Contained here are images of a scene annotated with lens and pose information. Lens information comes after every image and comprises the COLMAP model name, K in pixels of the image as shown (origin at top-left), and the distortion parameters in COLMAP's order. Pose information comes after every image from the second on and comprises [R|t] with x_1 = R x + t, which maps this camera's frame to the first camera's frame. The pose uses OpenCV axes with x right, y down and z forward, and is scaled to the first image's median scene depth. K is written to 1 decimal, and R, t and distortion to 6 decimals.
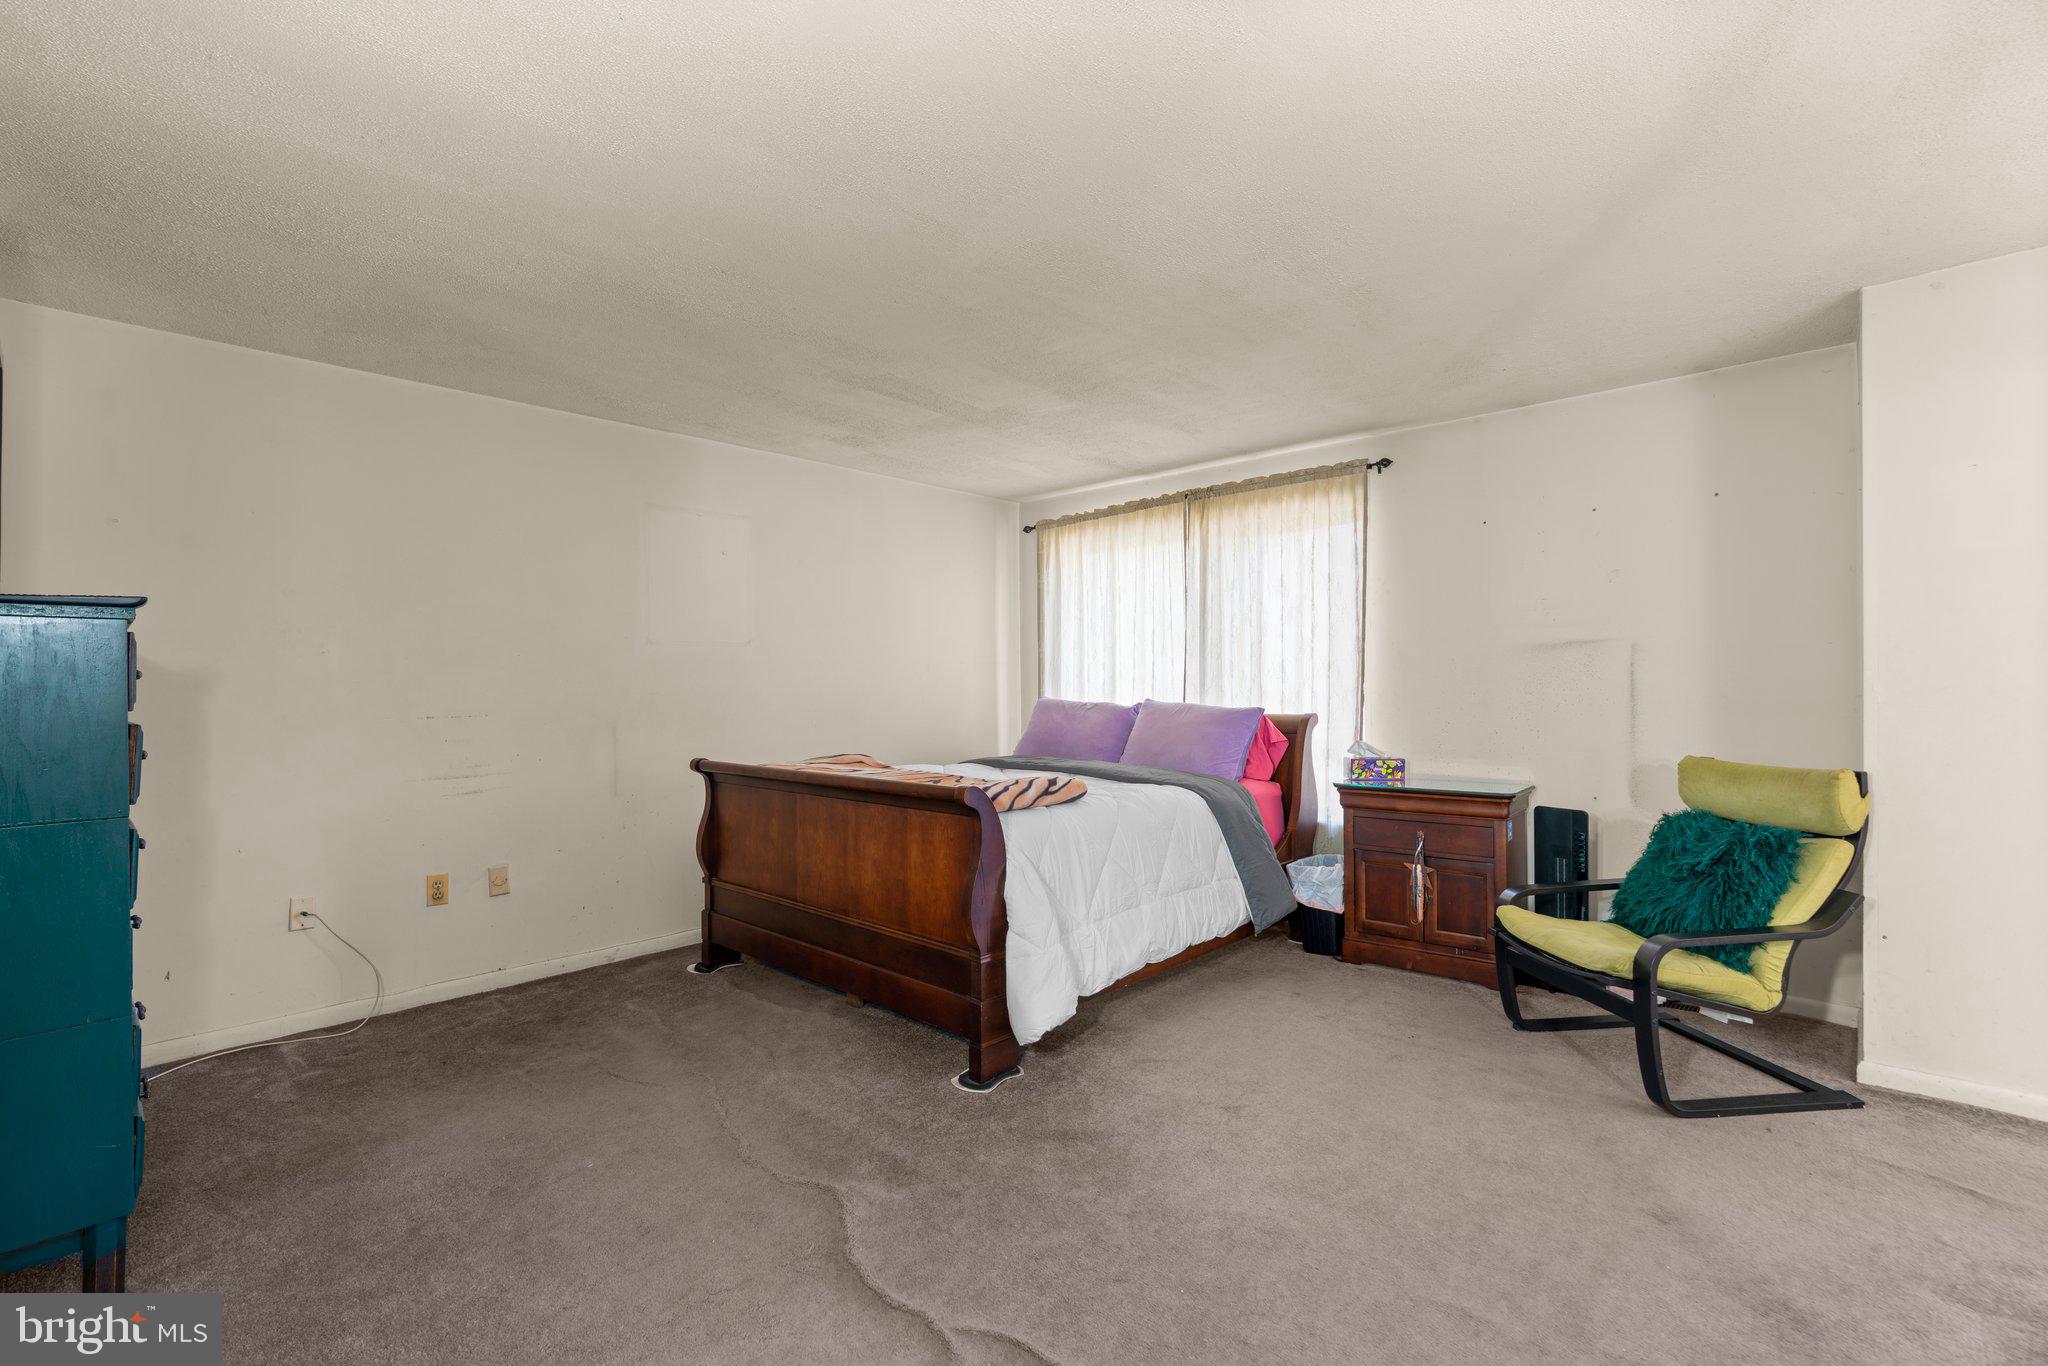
lens RADIAL K [[920.0, 0, 1018.9], [0, 920.0, 681.4], [0, 0, 1]] dist [-0.002456, 0.000694]
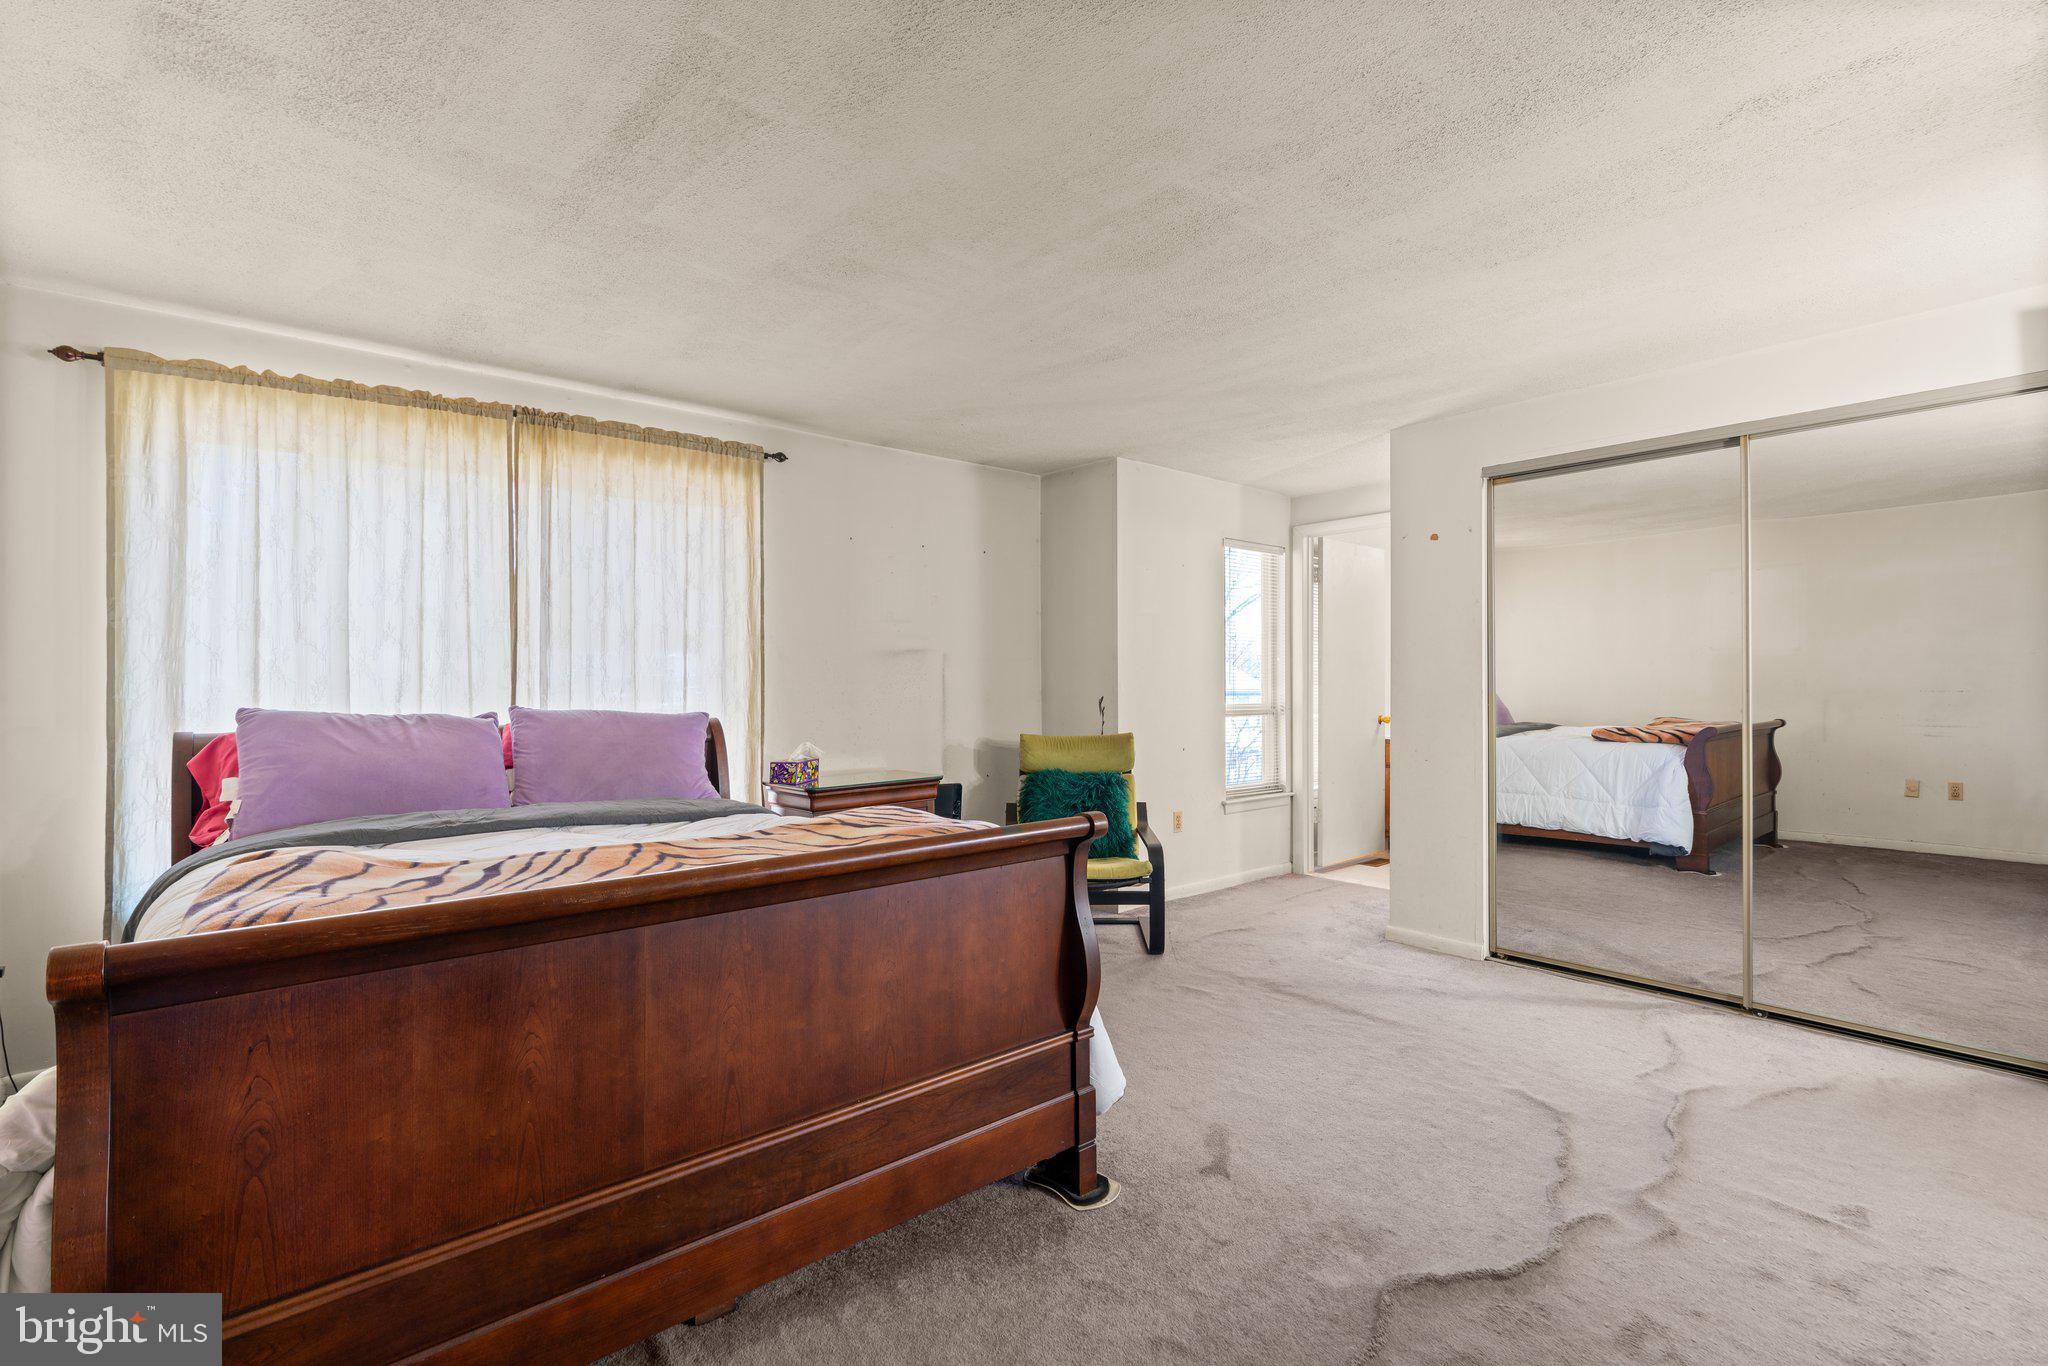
lens RADIAL K [[920.0, 0, 1018.9], [0, 920.0, 681.4], [0, 0, 1]] dist [-0.002456, 0.000694]
pose [[0.129351, 0.008080, 0.991566, -0.492450], [-0.001903, 0.999967, -0.007900, 0.006185], [-0.991597, -0.000865, 0.129362, 0.575658]]
